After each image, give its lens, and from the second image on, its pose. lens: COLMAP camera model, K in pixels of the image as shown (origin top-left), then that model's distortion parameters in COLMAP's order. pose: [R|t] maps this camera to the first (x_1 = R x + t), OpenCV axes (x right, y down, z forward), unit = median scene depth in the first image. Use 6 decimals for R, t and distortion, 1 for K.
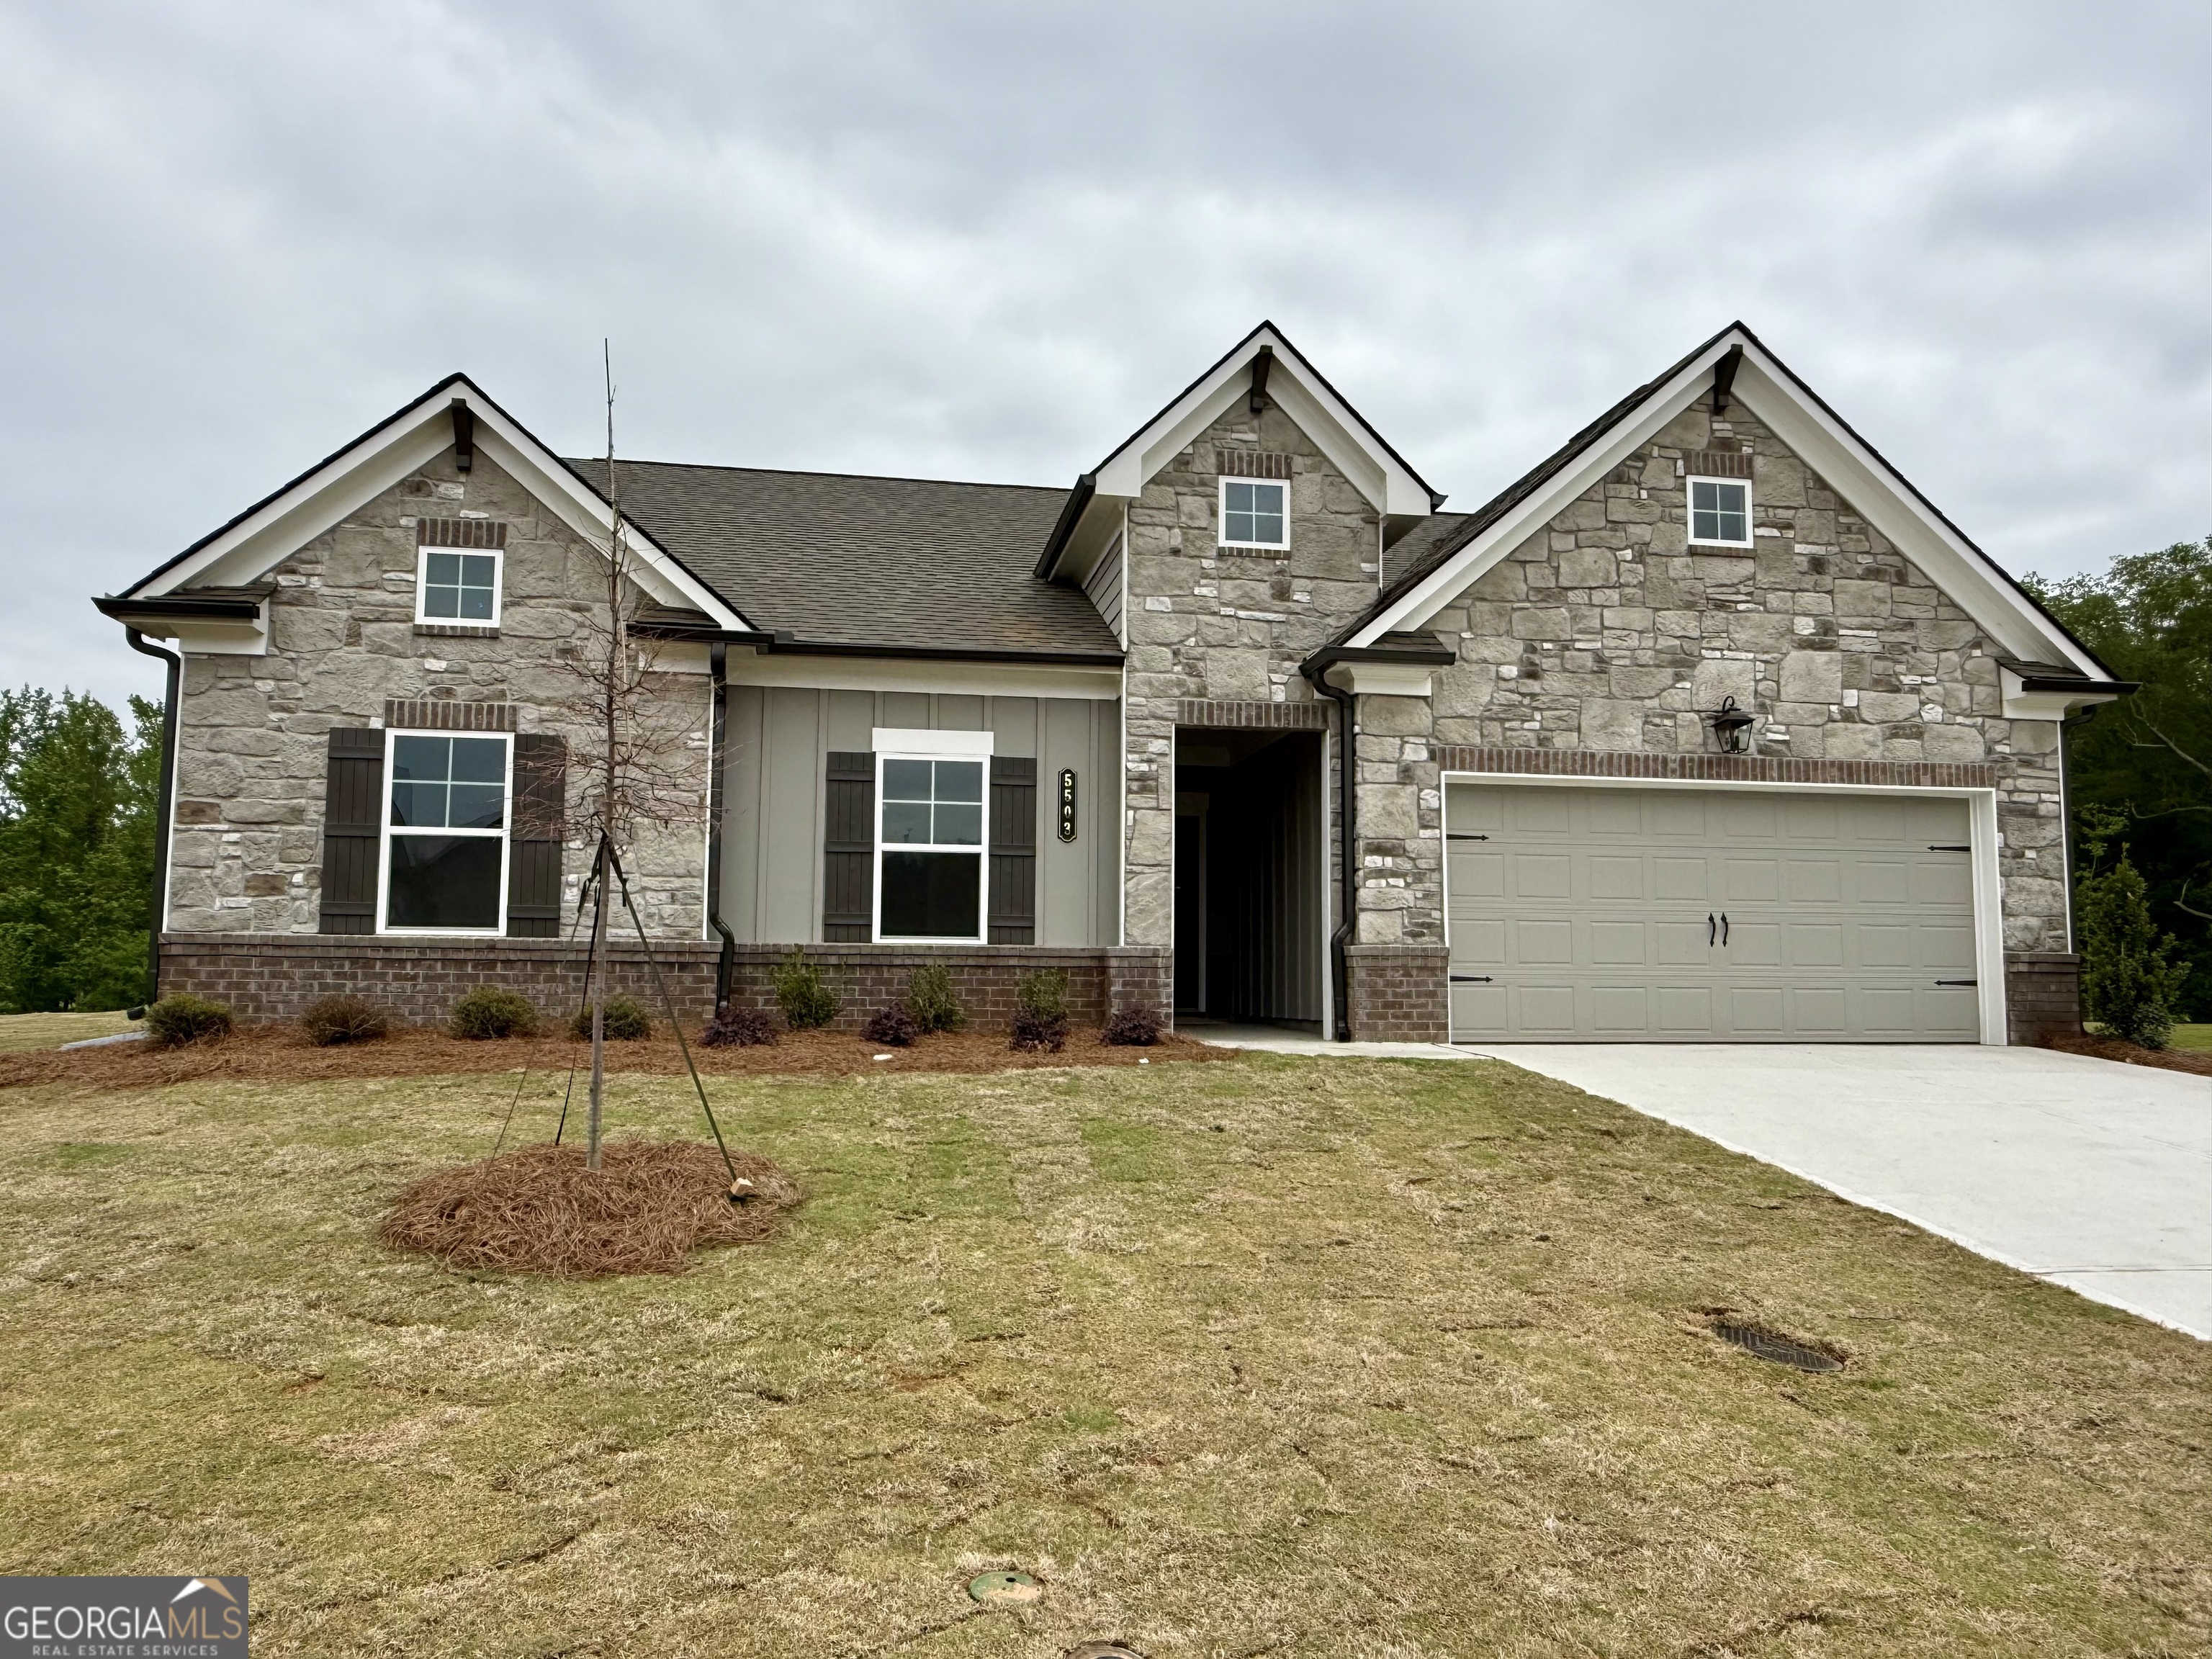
lens RADIAL K [[1533.9, 0, 1106.0], [0, 1533.9, 829.5], [0, 0, 1]] dist [0.002683, -0.001728]
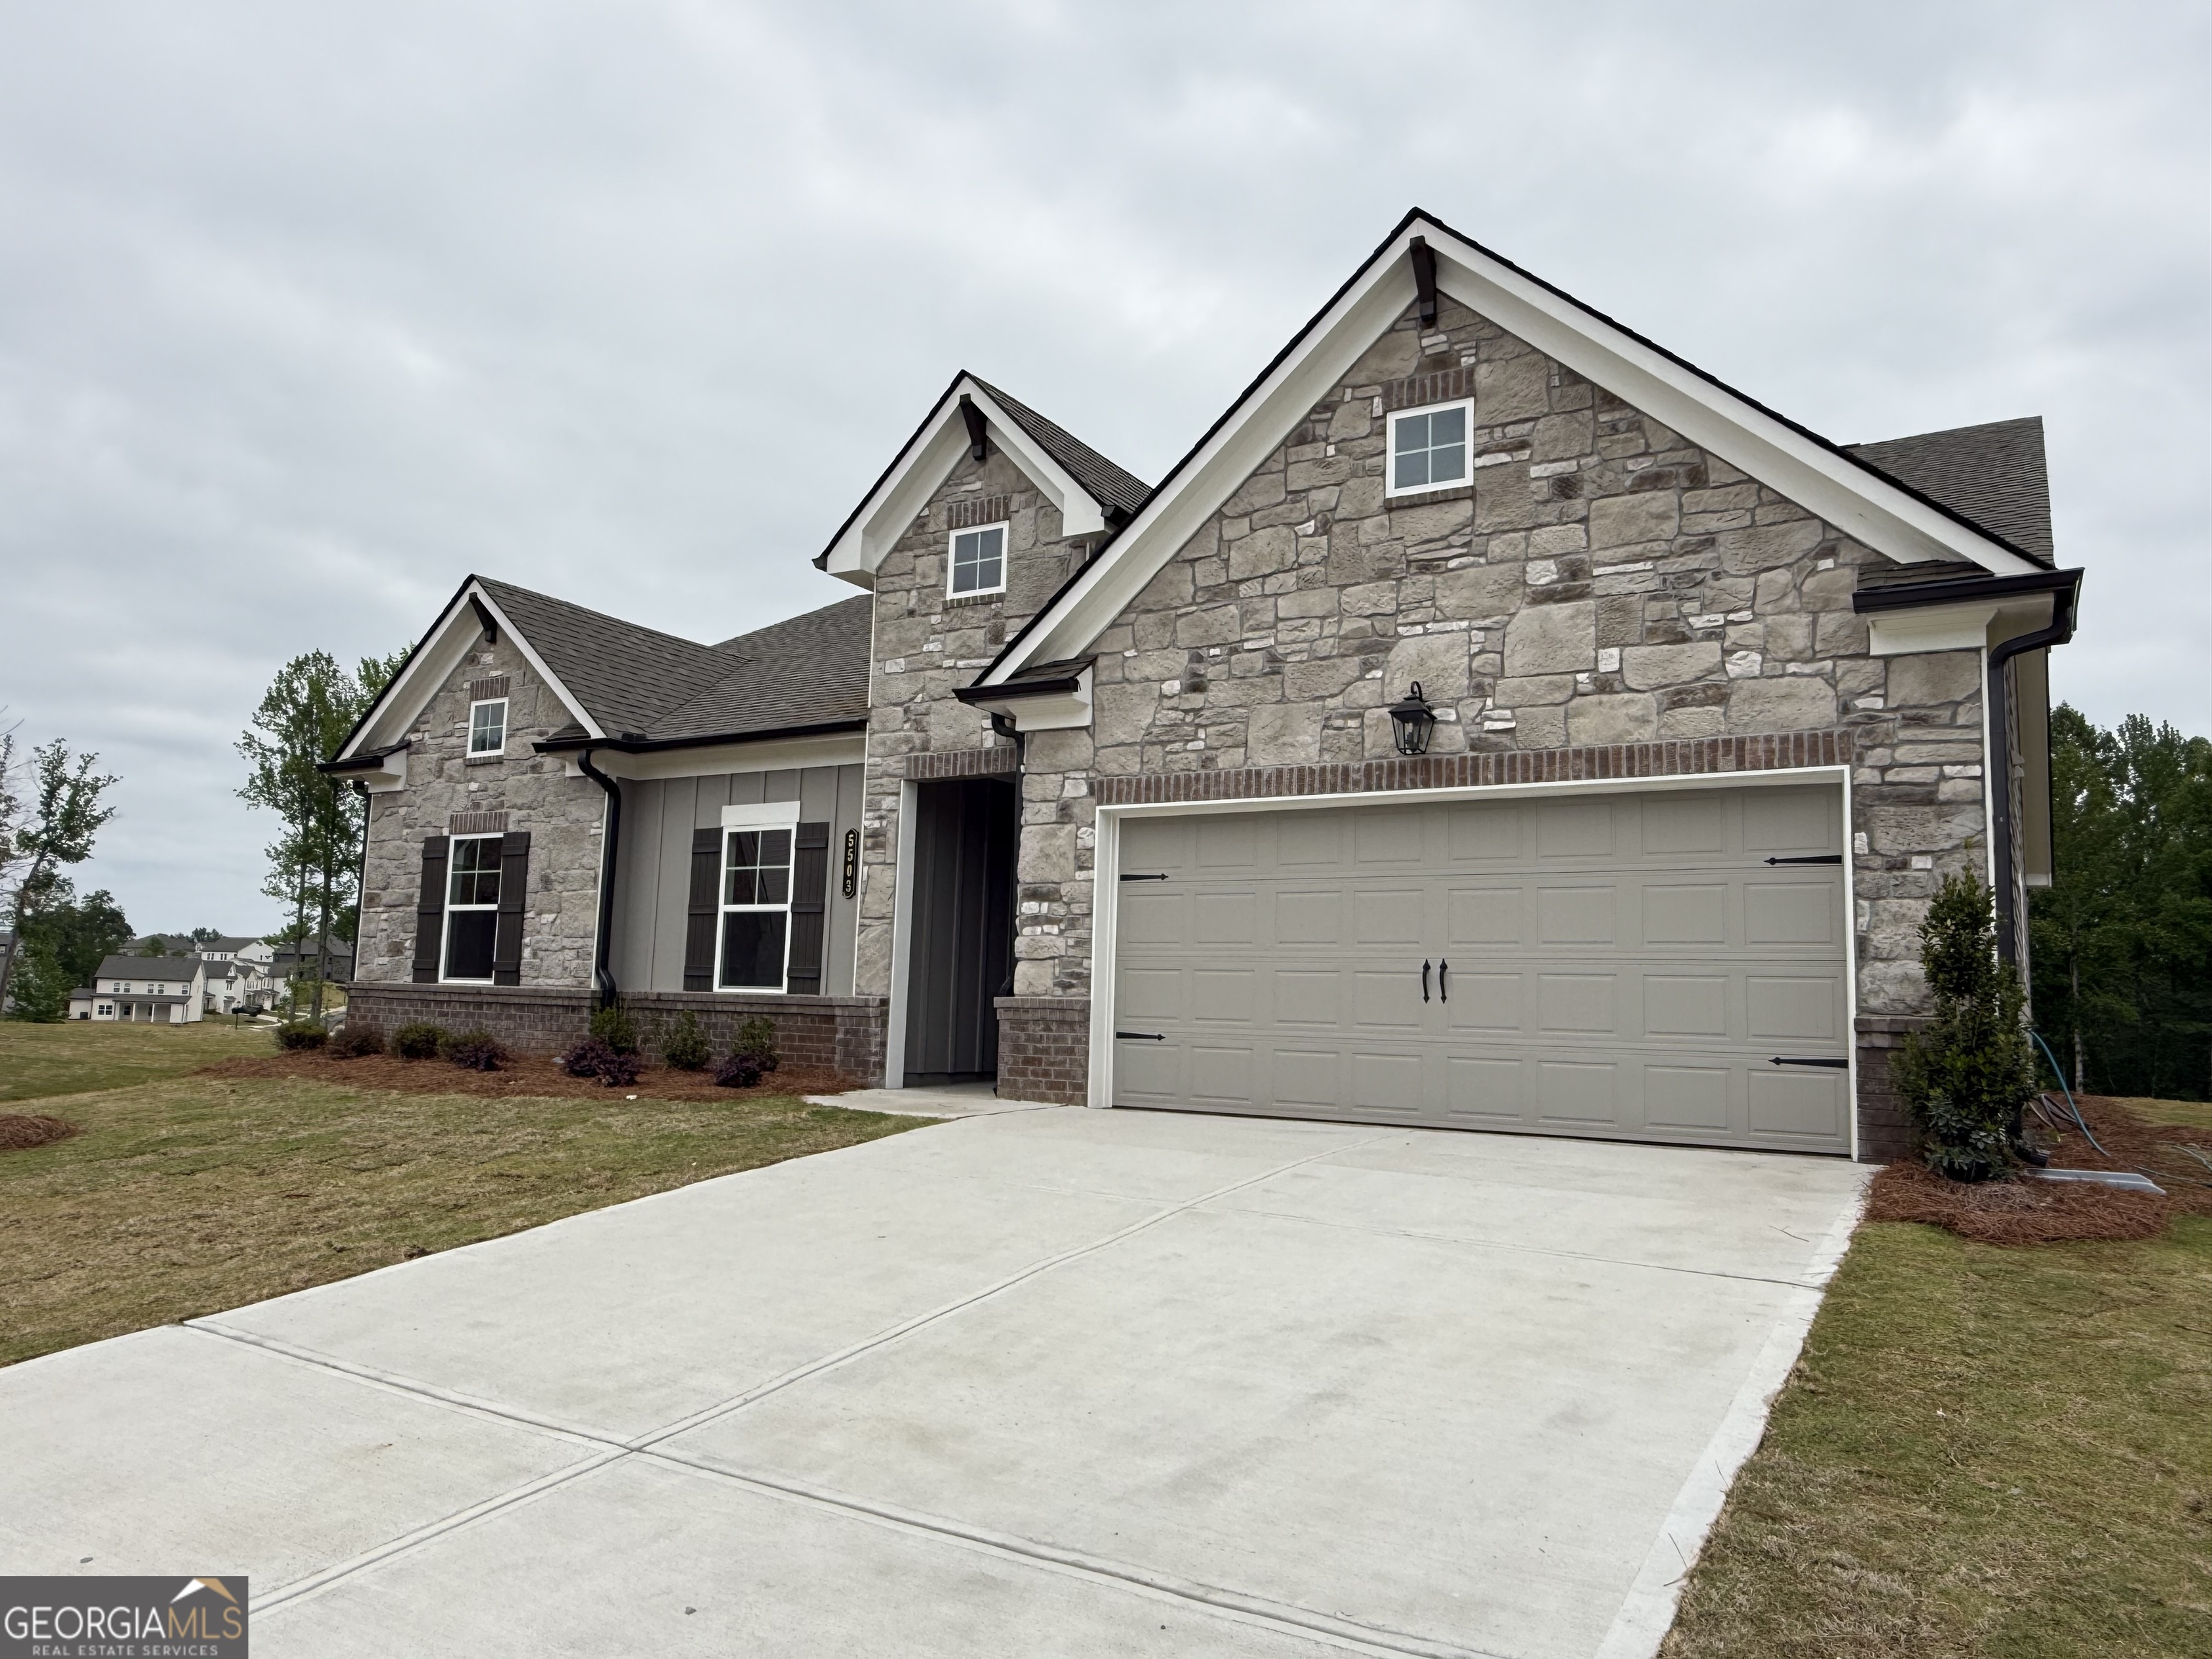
lens RADIAL K [[1533.9, 0, 1106.0], [0, 1533.9, 829.5], [0, 0, 1]] dist [0.002683, -0.001728]
pose [[0.748014, -0.064837, -0.660508, 0.810719], [0.038493, 0.997780, -0.054353, 0.025136], [0.662566, 0.015232, 0.748849, 0.314913]]
